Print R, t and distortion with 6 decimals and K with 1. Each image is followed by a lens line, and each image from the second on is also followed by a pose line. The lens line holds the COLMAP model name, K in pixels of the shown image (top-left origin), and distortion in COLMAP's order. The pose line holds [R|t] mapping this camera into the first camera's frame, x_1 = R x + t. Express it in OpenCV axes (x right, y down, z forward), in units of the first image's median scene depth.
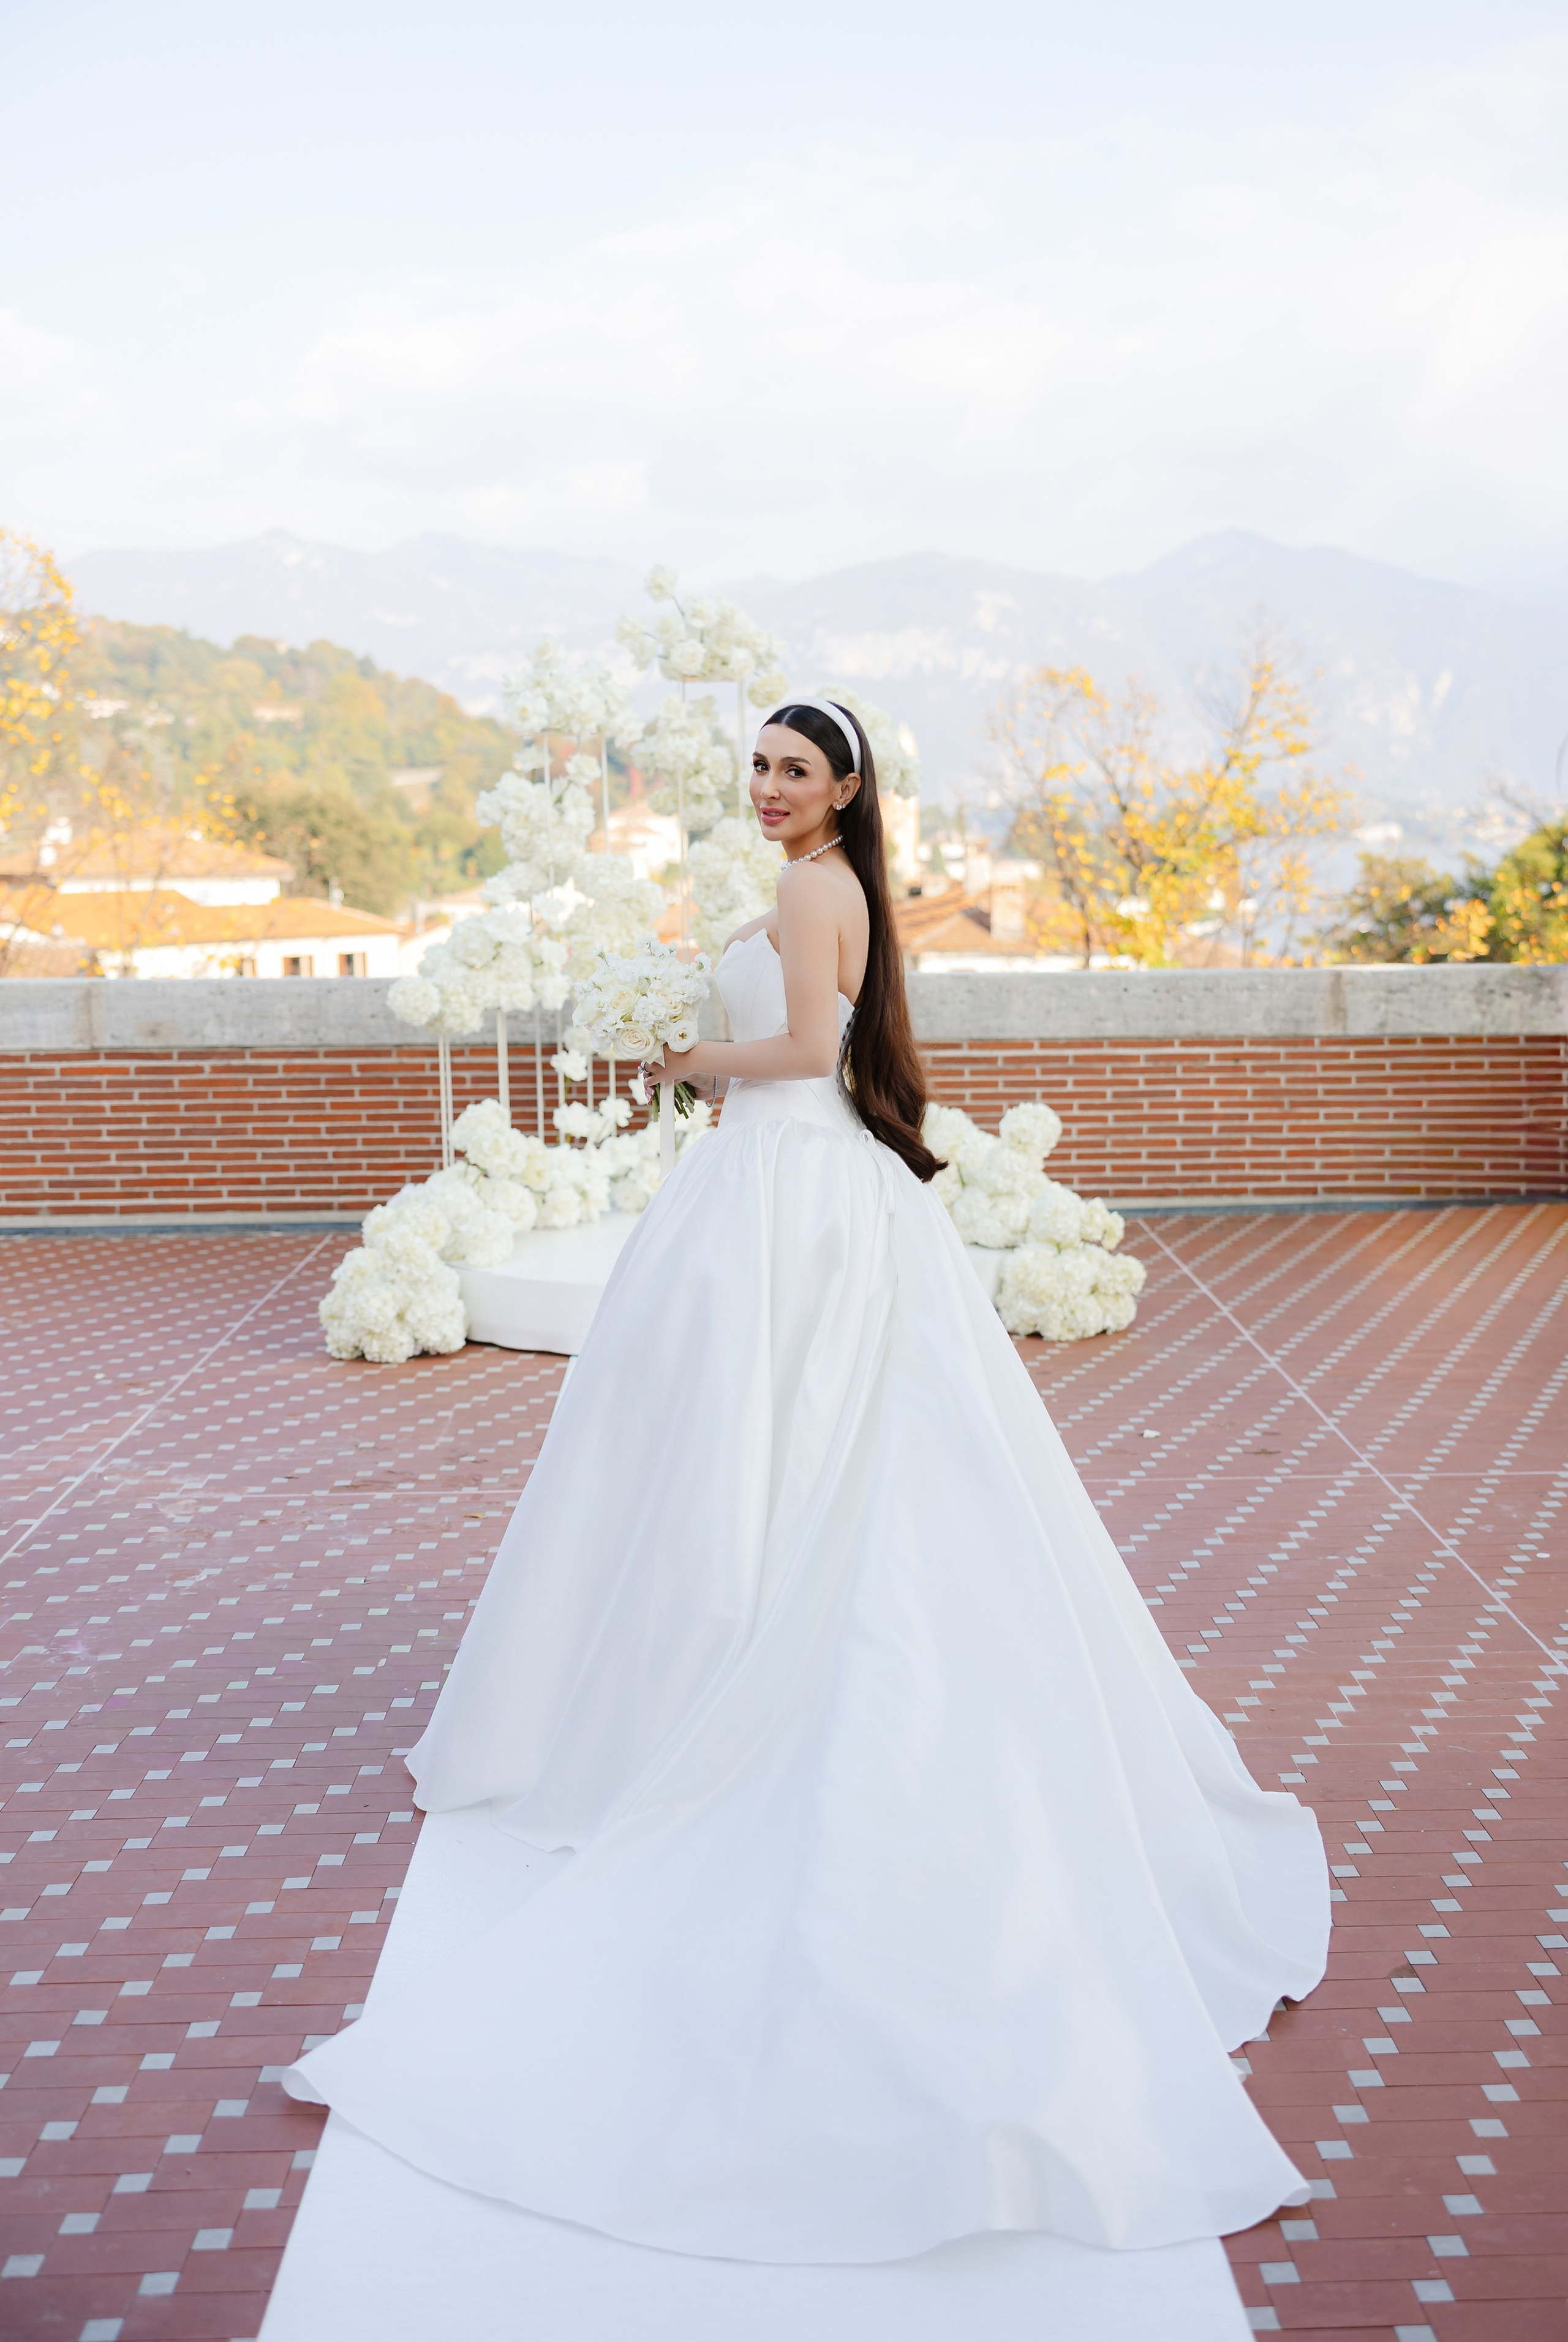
lens RADIAL K [[2368.7, 0, 846.9], [0, 2368.7, 1162.8], [0, 0, 1]] dist [0.047896, -0.007285]
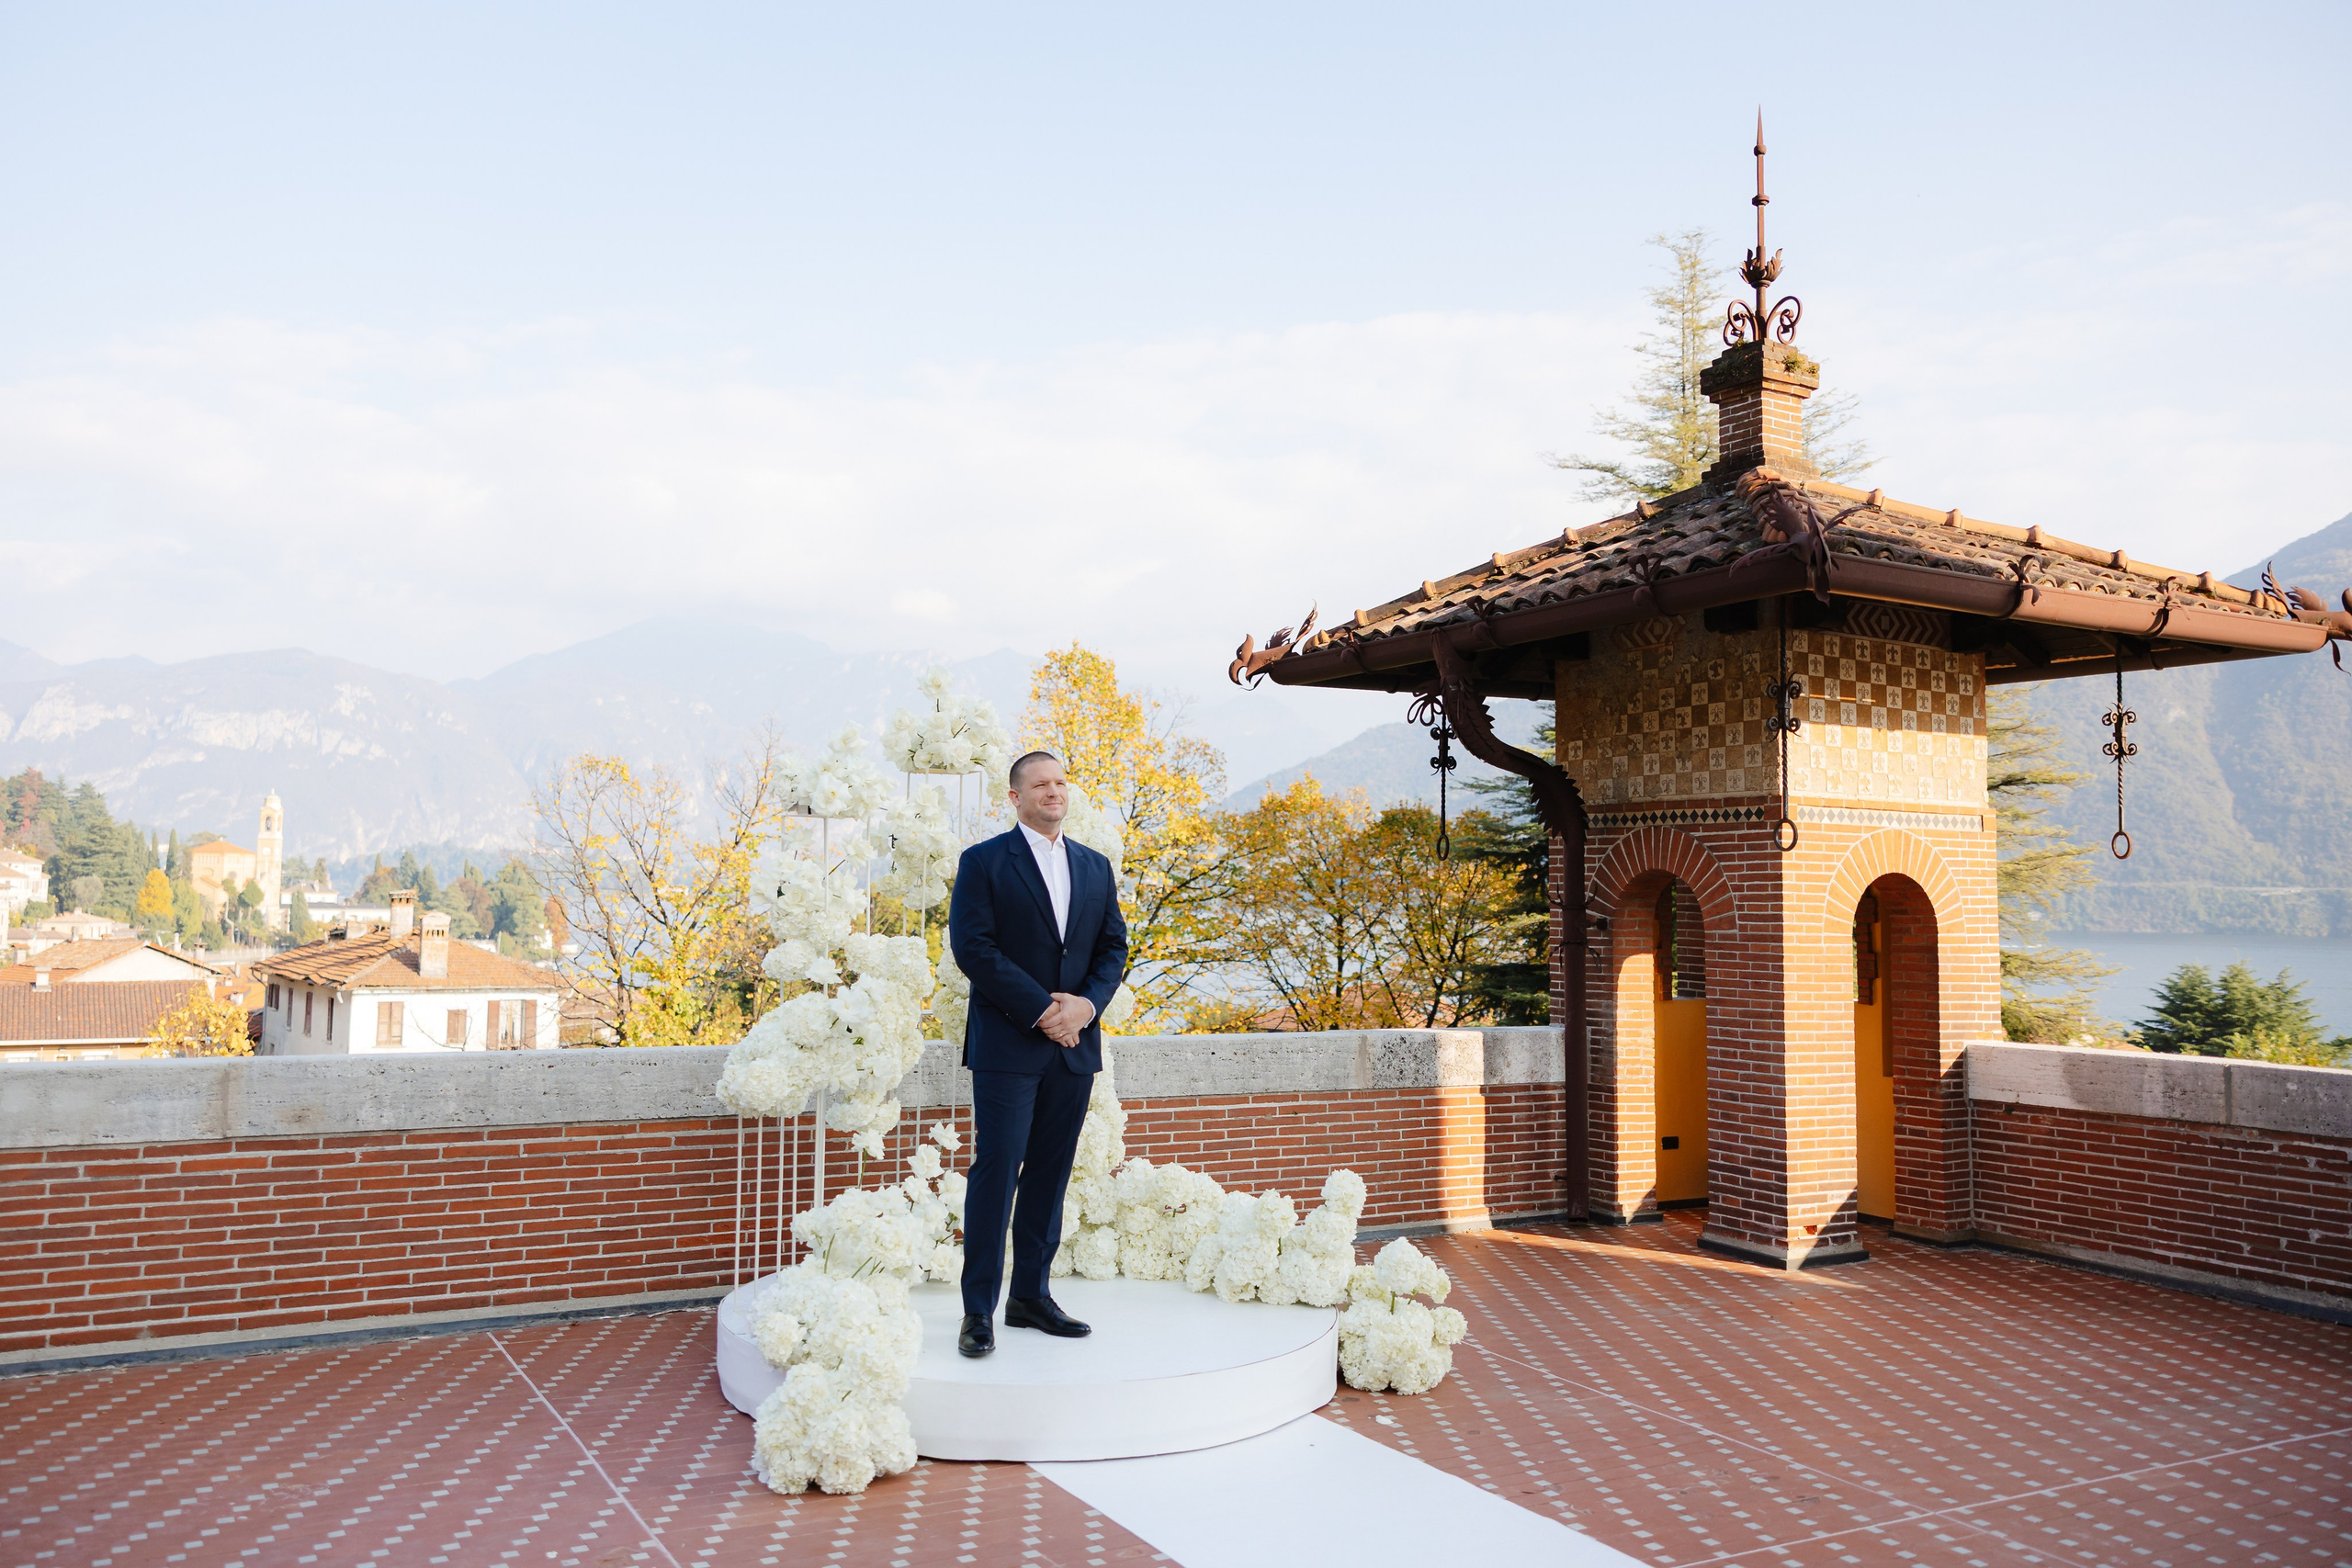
lens RADIAL K [[1848.2, 0, 1150.1], [0, 1848.2, 750.9], [0, 0, 1]] dist [0.004035, 0.012946]
pose [[0.893713, 0.058445, 0.444817, -0.321021], [0.037608, 0.978230, -0.204090, -0.035083], [-0.447061, 0.199126, 0.872058, 0.206552]]
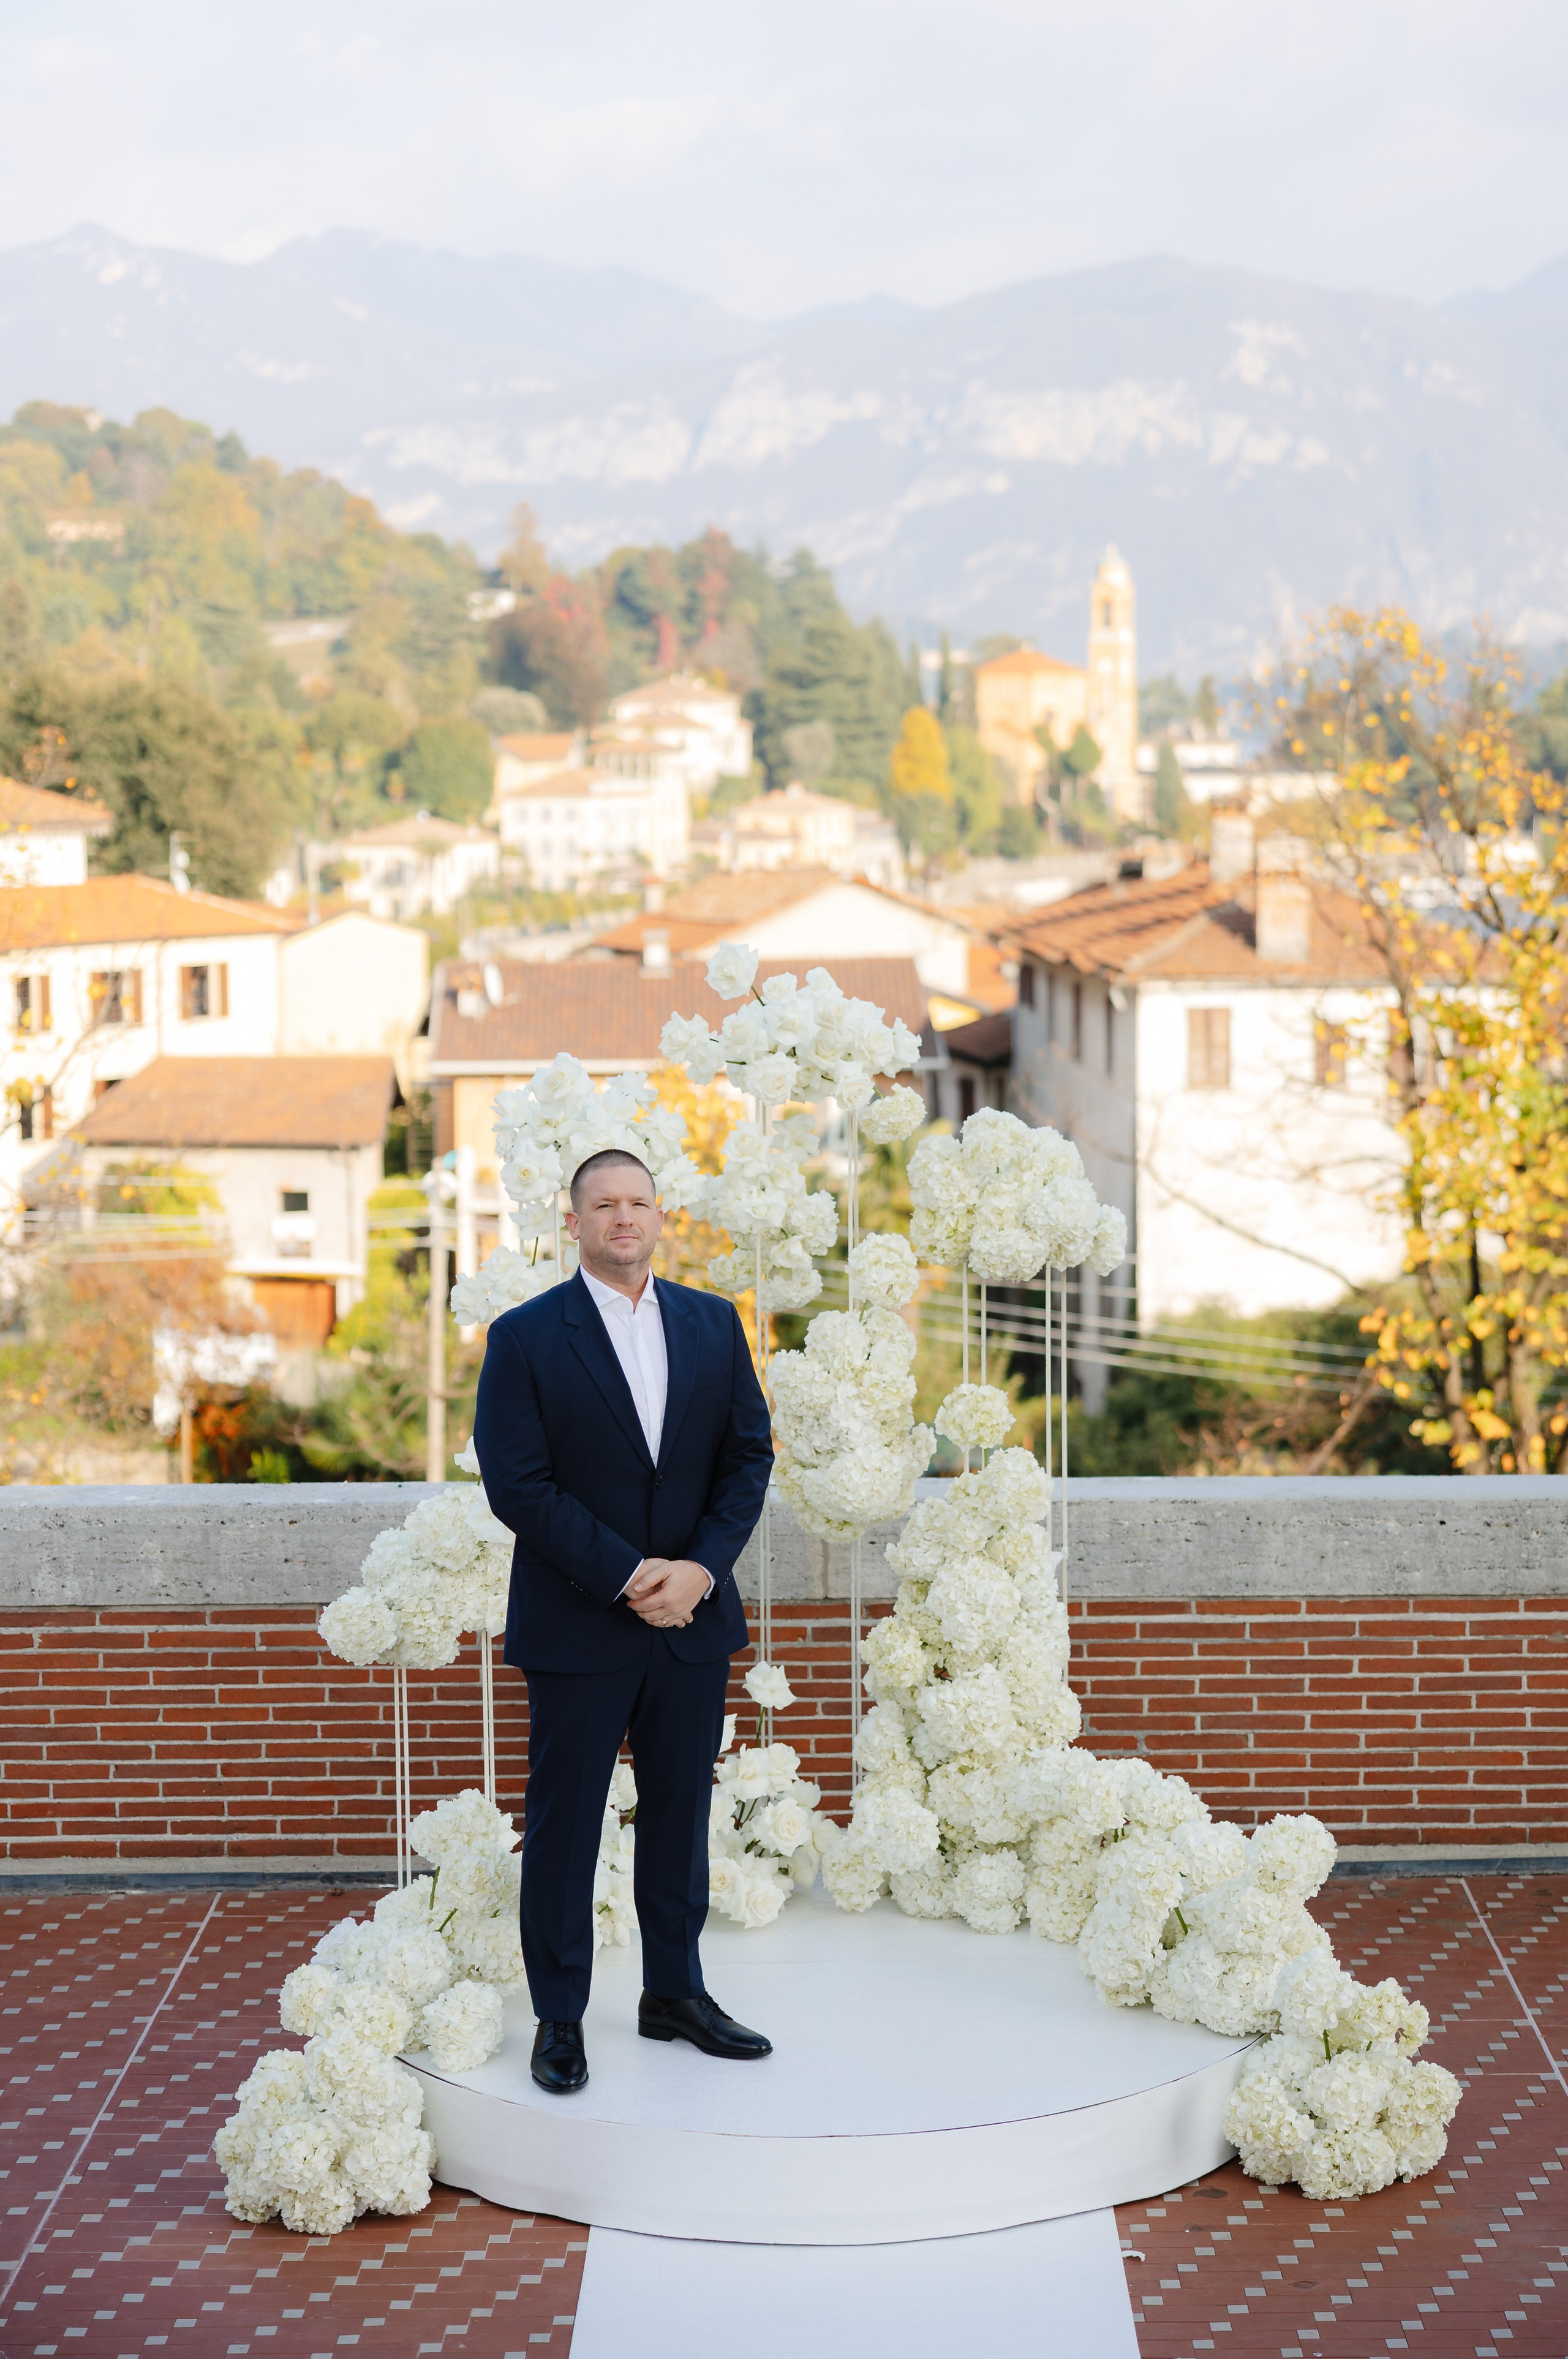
lens RADIAL K [[3981.0, 0, 854.4], [0, 3981.0, 1050.2], [0, 0, 1]] dist [-0.001529, 0.110958]
pose [[0.999164, 0.005947, -0.040446, 0.000668], [-0.007926, 0.998769, -0.048961, -0.149375], [0.040105, 0.049241, 0.997981, -0.098029]]
